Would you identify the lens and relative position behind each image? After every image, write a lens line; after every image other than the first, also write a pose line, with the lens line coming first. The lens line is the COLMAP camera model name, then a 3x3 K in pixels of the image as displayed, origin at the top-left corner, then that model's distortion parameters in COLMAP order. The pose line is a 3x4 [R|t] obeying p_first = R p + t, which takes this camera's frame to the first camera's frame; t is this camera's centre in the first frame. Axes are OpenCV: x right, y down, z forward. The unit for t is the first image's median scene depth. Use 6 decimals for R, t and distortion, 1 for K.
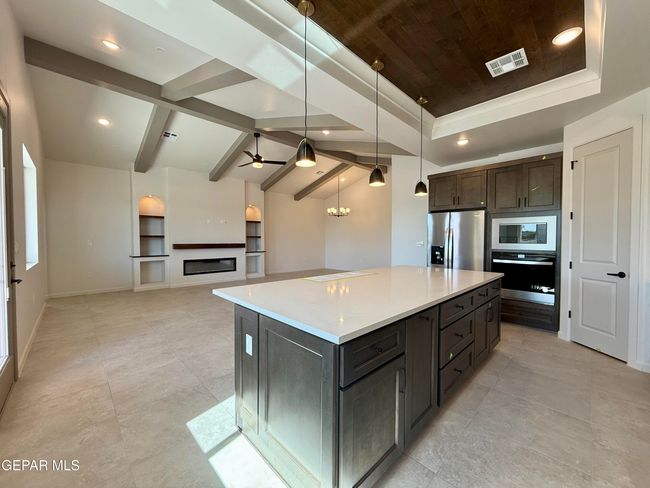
lens RADIAL K [[259.9, 0, 324.6], [0, 259.9, 244.7], [0, 0, 1]] dist [0.000905, 0.000191]
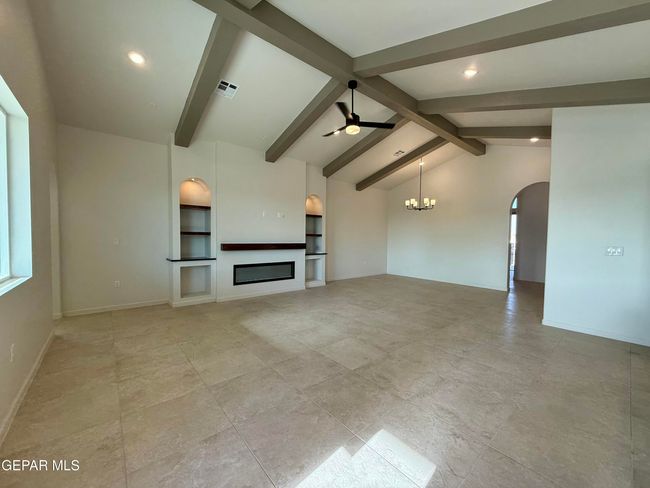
lens RADIAL K [[259.9, 0, 323.8], [0, 259.9, 245.0], [0, 0, 1]] dist [0.000905, 0.000191]
pose [[0.997485, 0.013929, -0.069493, -0.229933], [-0.013362, 0.999874, 0.008620, -0.009075], [0.069604, -0.007670, 0.997545, 0.264621]]
